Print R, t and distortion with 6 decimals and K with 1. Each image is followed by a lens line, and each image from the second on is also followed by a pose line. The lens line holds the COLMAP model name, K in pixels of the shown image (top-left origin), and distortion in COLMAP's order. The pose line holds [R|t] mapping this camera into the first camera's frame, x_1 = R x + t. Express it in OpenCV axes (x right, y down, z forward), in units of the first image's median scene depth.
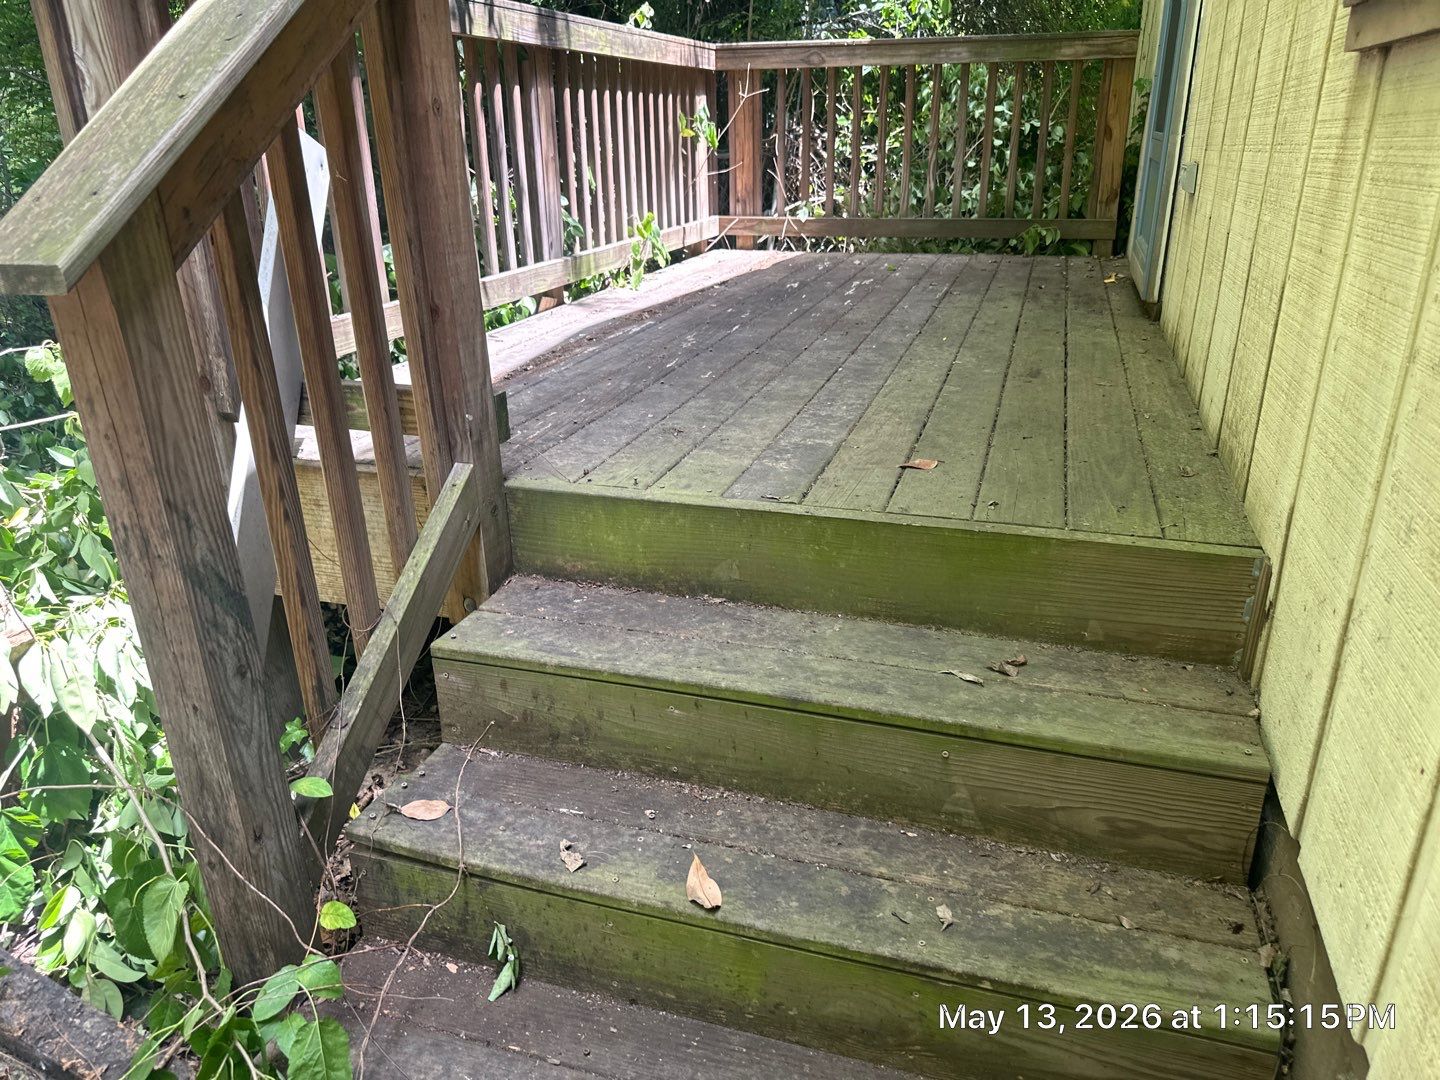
lens RADIAL K [[1017.6, 0, 723.1], [0, 1017.6, 552.8], [0, 0, 1]] dist [0.143209, -0.265967]
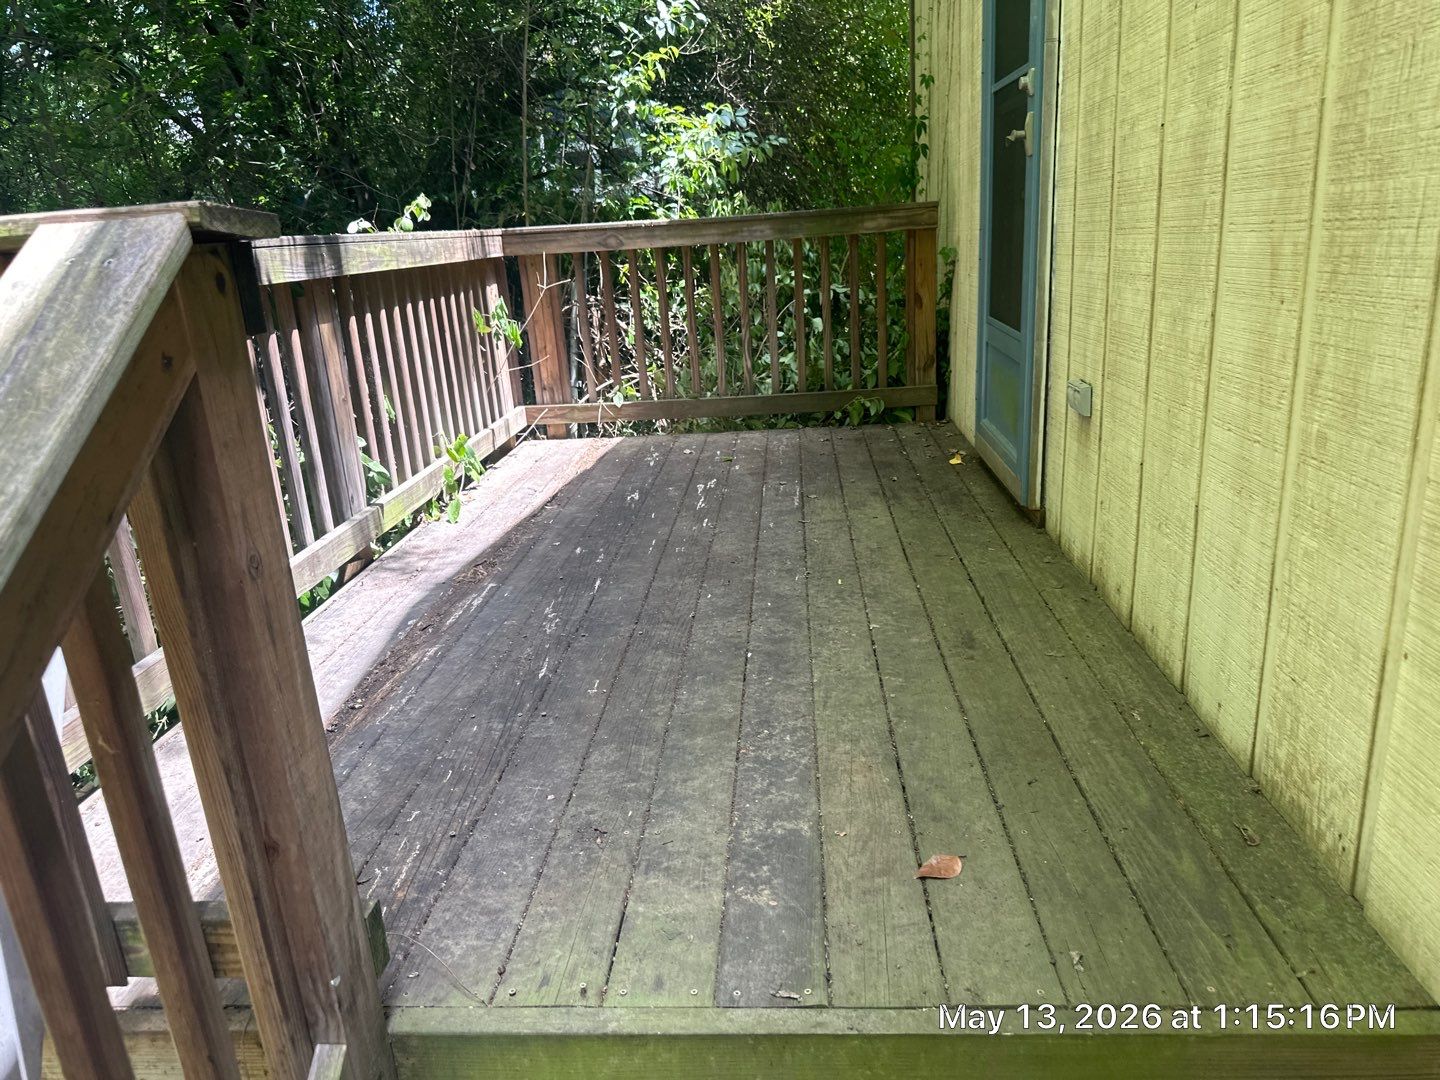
lens RADIAL K [[1017.6, 0, 723.1], [0, 1017.6, 552.8], [0, 0, 1]] dist [0.143209, -0.265967]
pose [[0.971438, -0.112495, 0.208935, -0.053188], [0.131194, 0.988294, -0.077865, -0.146857], [-0.197729, 0.103052, 0.974825, 0.130502]]
